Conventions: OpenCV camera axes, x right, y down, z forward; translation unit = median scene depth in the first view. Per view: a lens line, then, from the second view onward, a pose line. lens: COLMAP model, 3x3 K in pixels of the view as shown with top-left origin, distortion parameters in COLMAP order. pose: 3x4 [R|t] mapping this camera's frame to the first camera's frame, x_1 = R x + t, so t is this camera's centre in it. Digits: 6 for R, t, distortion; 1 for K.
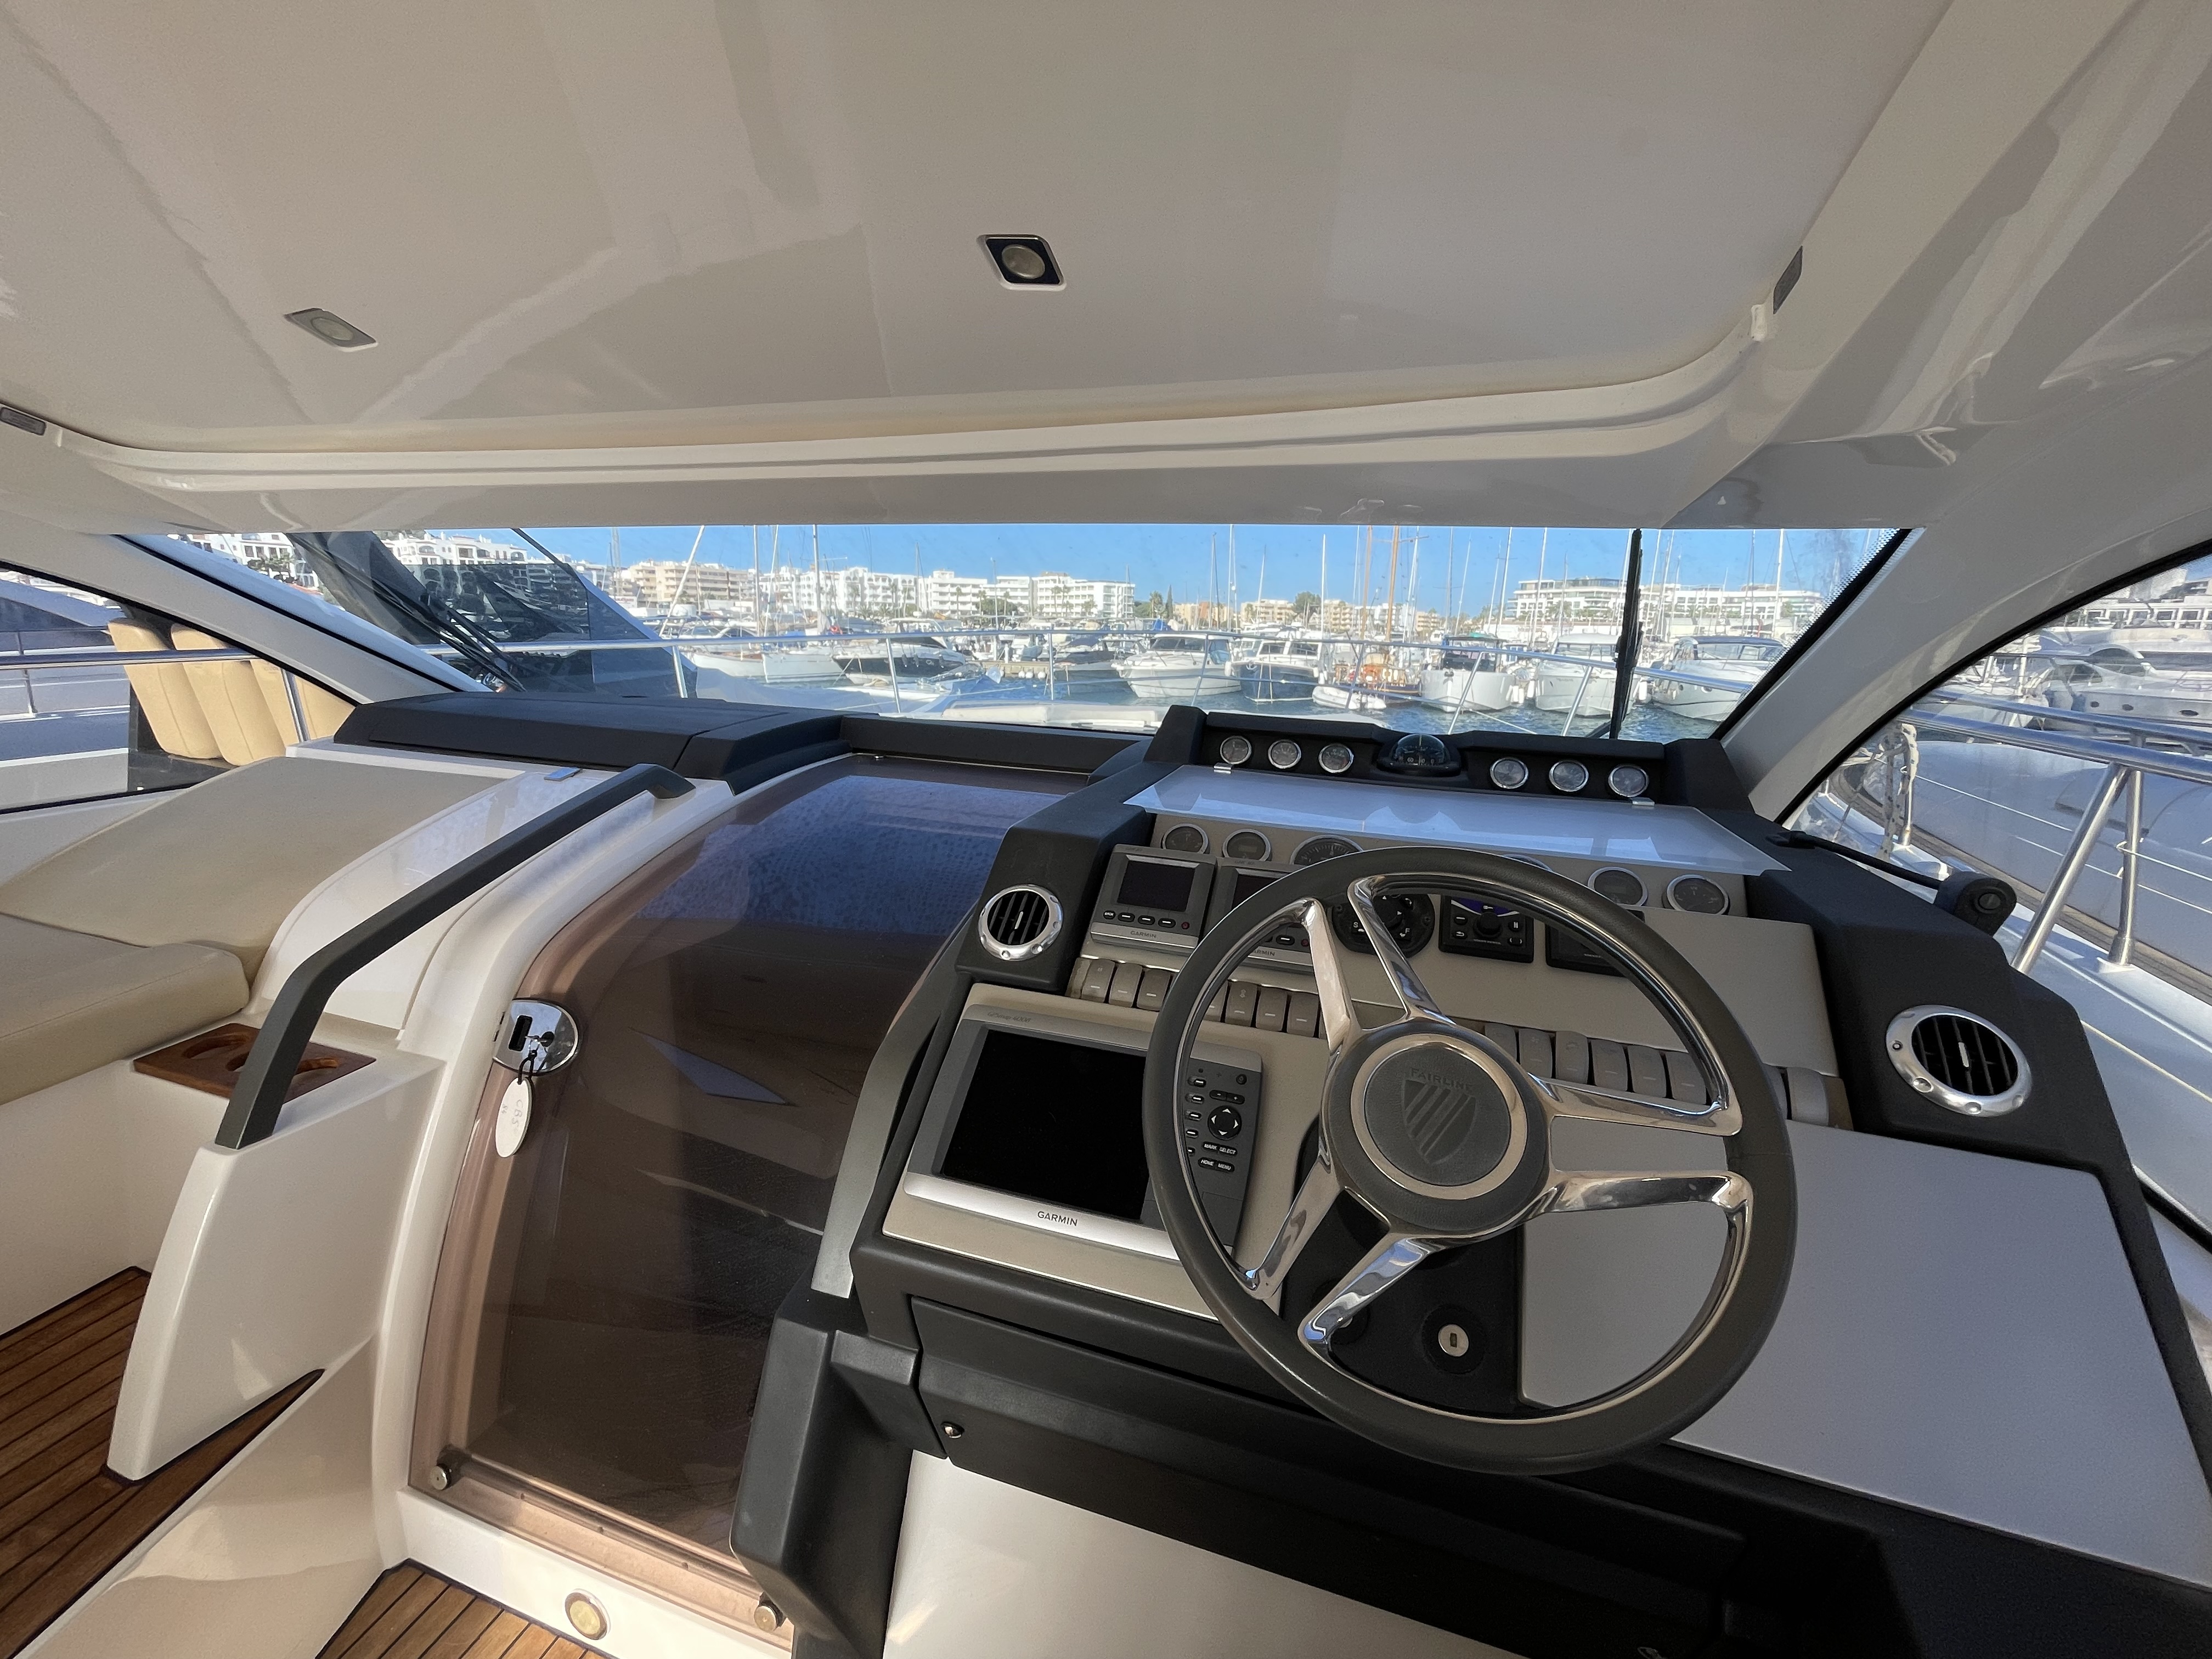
lens RADIAL K [[893.8, 0, 1114.4], [0, 893.8, 823.6], [0, 0, 1]] dist [-0.001221, -0.000893]
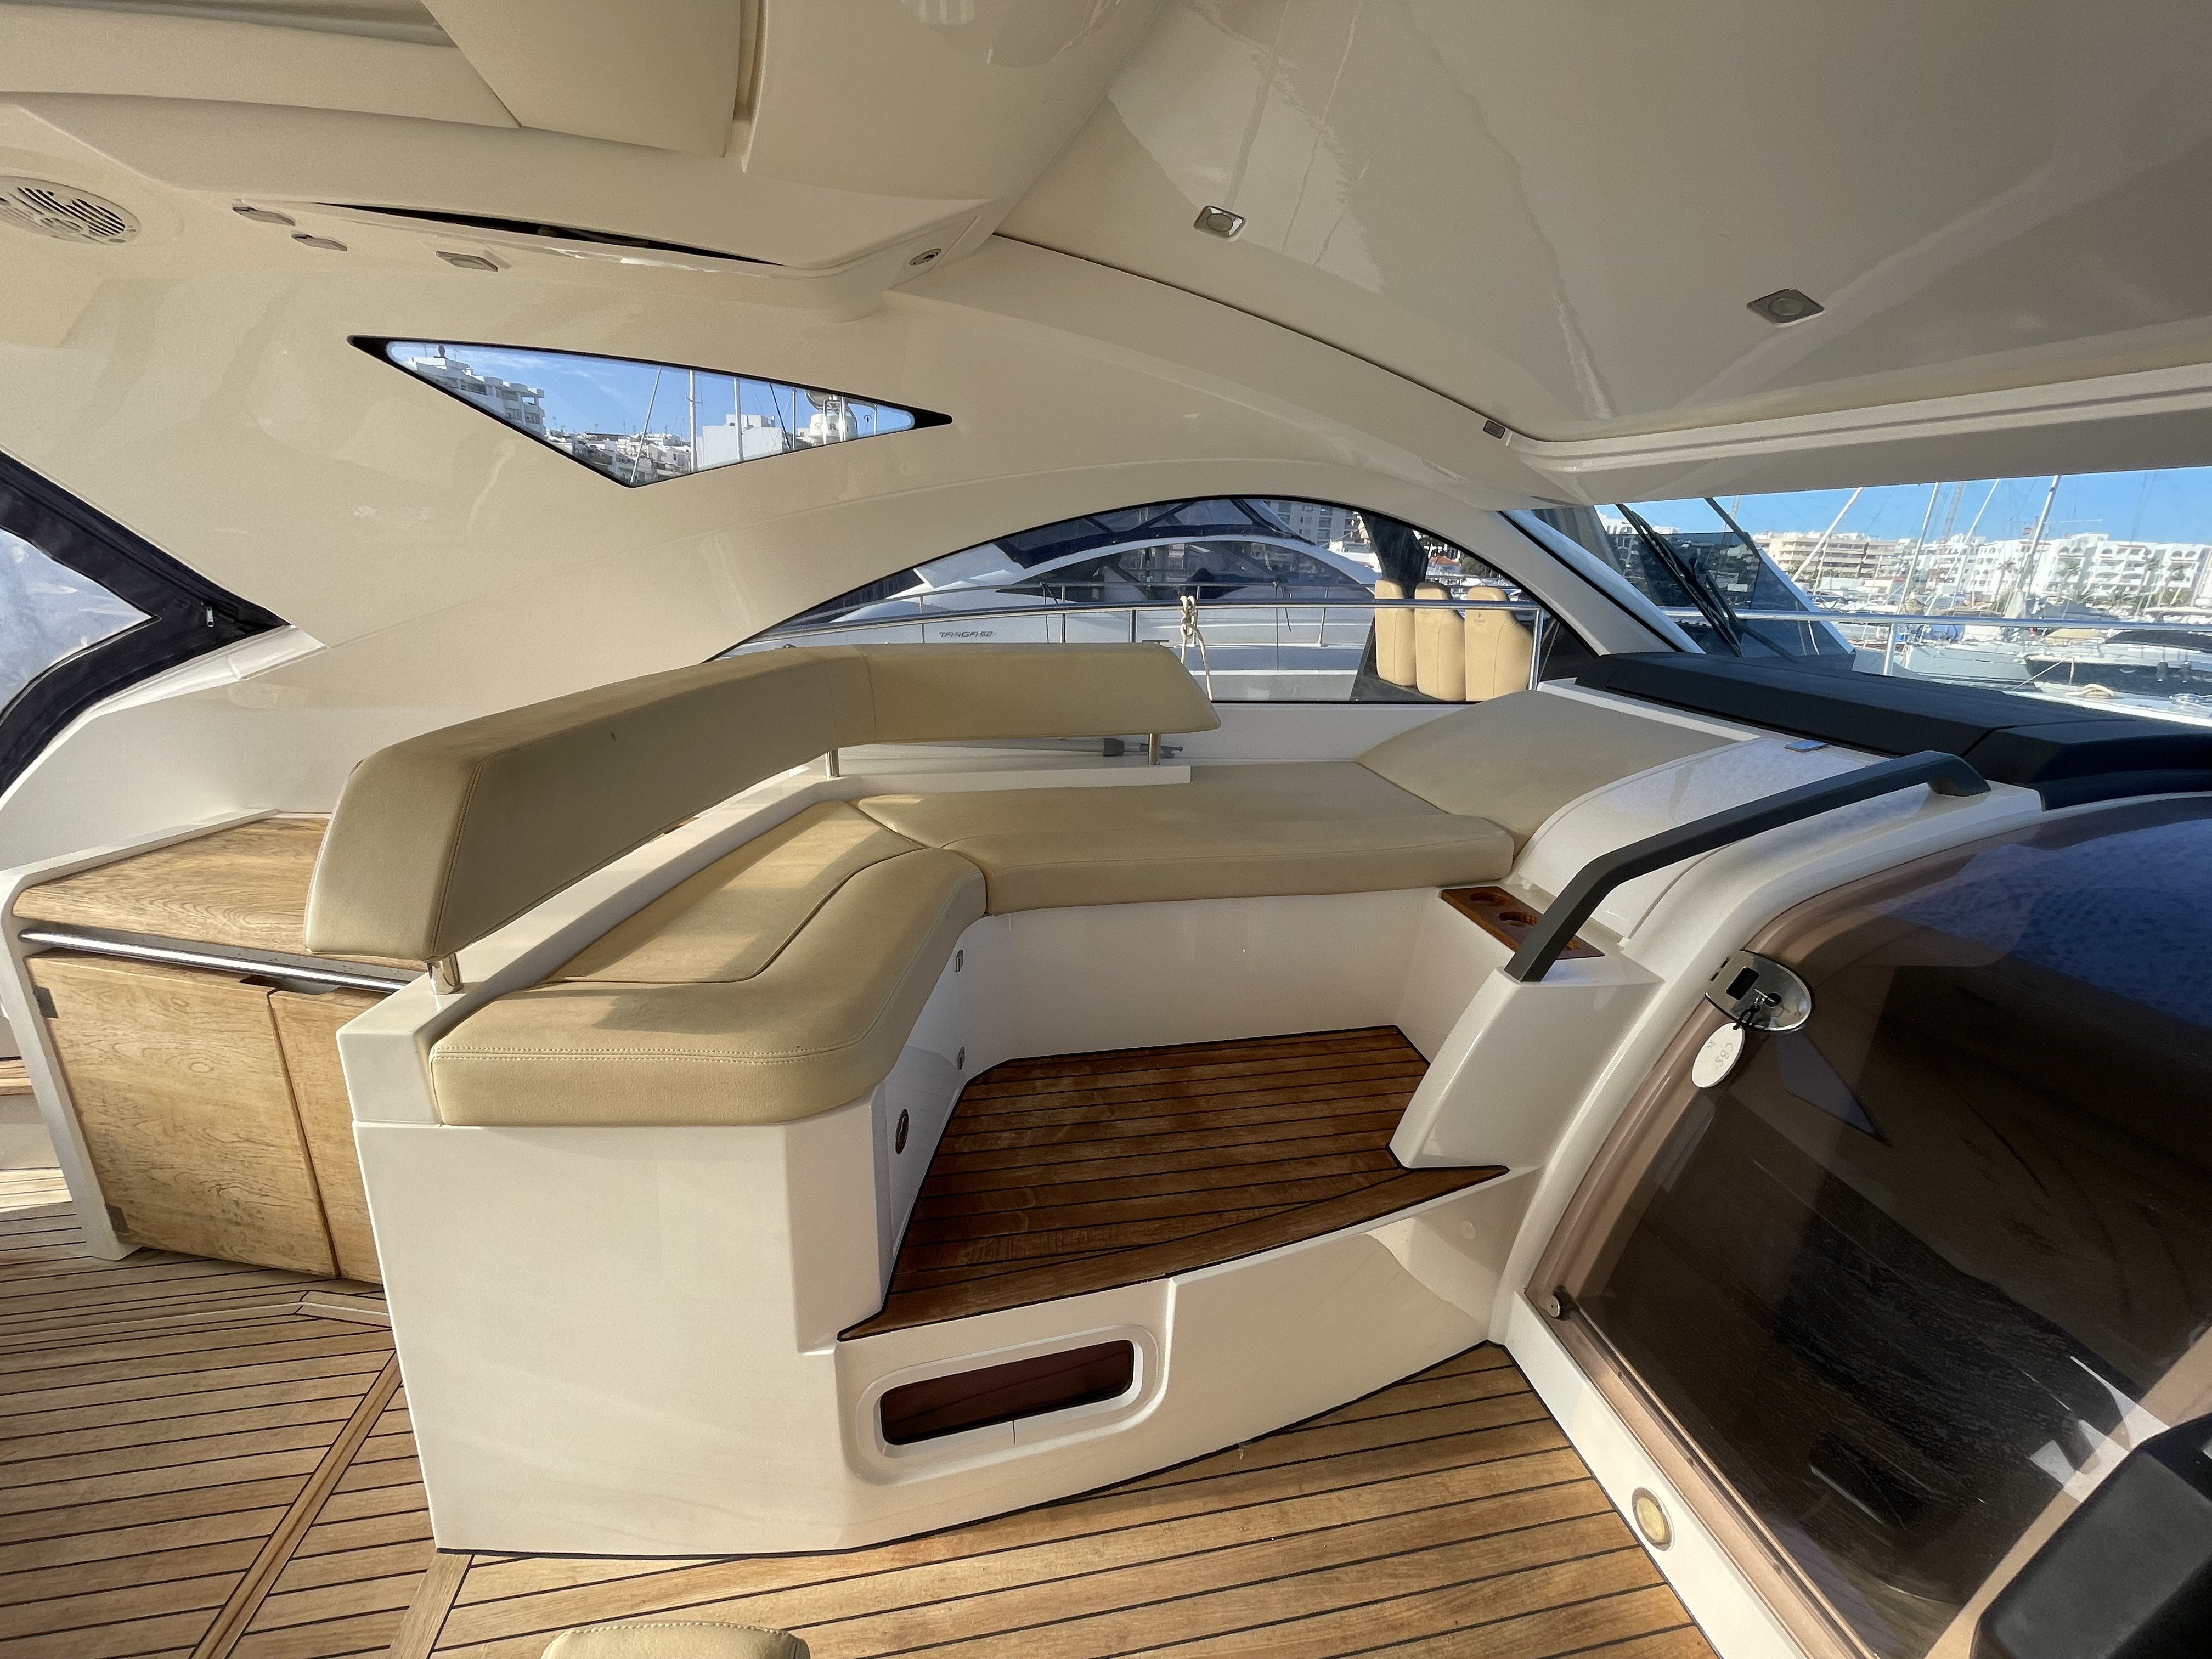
lens RADIAL K [[893.8, 0, 1105.4], [0, 893.8, 825.6], [0, 0, 1]] dist [-0.001221, -0.000893]
pose [[0.471769, 0.255639, -0.843850, -0.149757], [-0.229642, 0.959642, 0.162332, 0.048772], [0.851292, 0.117201, 0.511435, -0.140772]]
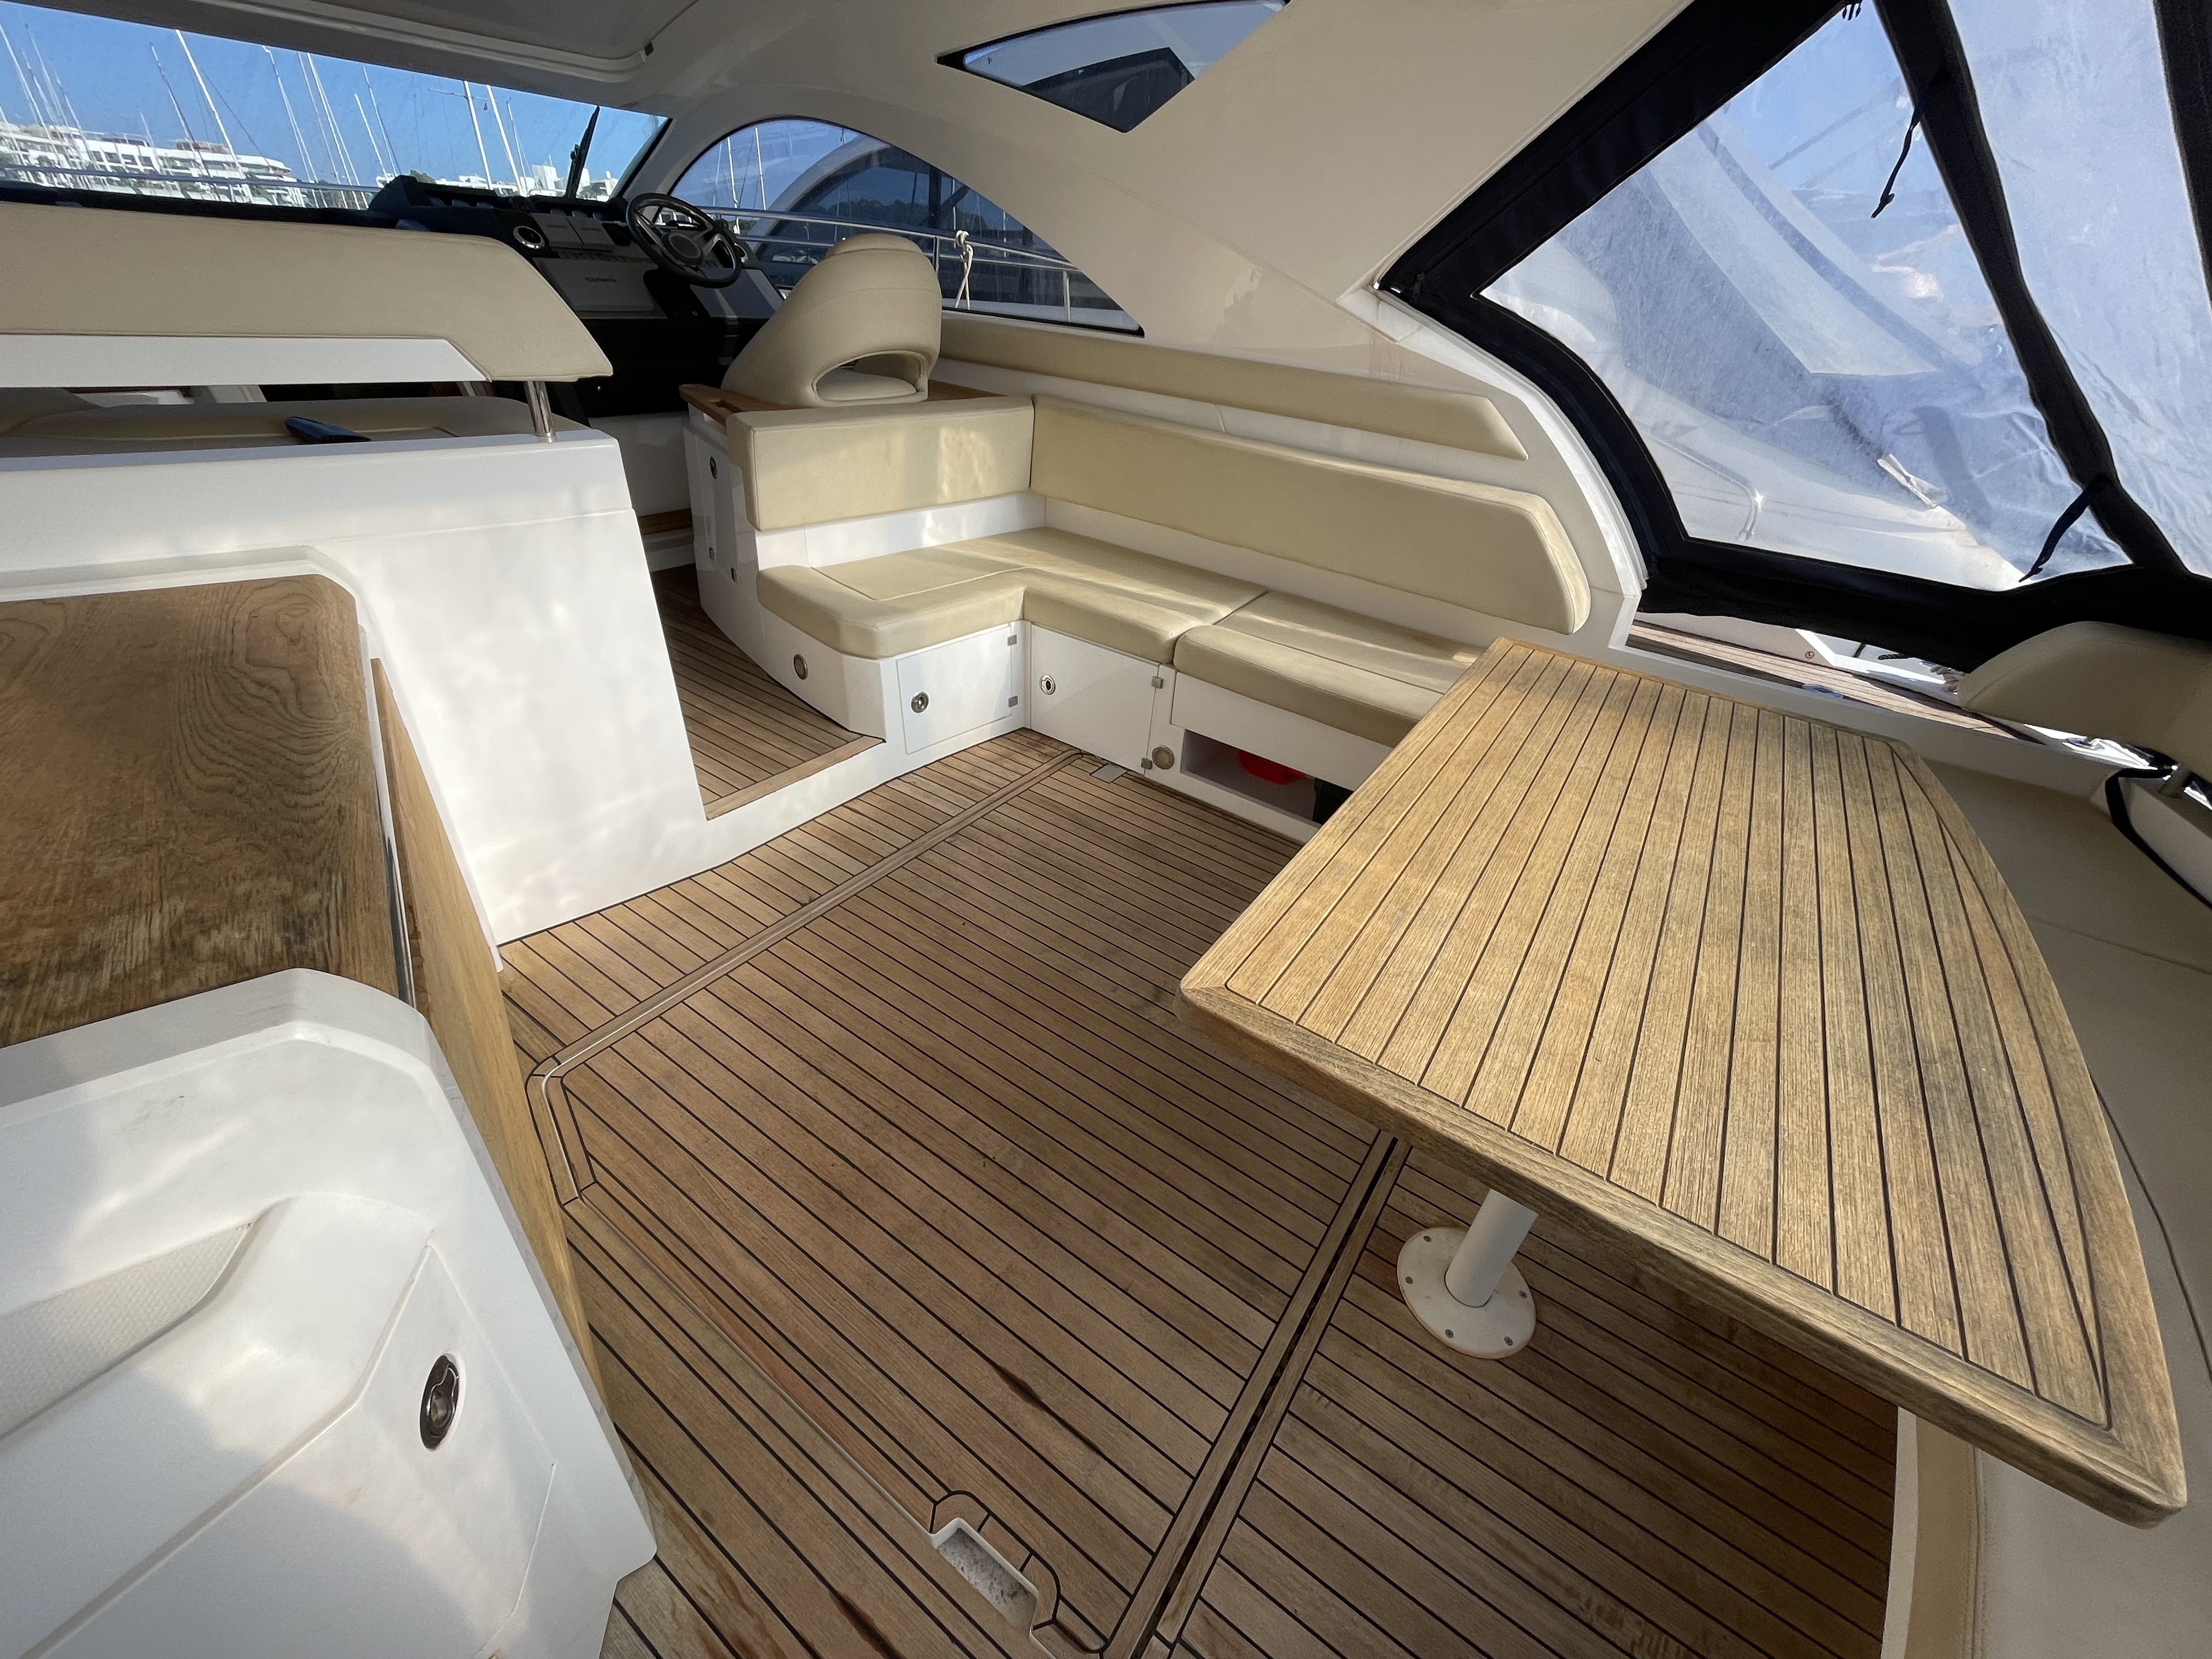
lens RADIAL K [[893.8, 0, 1093.8], [0, 893.8, 821.4], [0, 0, 1]] dist [-0.001221, -0.000893]
pose [[0.293391, -0.511740, 0.807492, -1.698912], [0.162467, 0.859067, 0.485395, 0.365167], [-0.942086, -0.011219, 0.335183, -1.063316]]
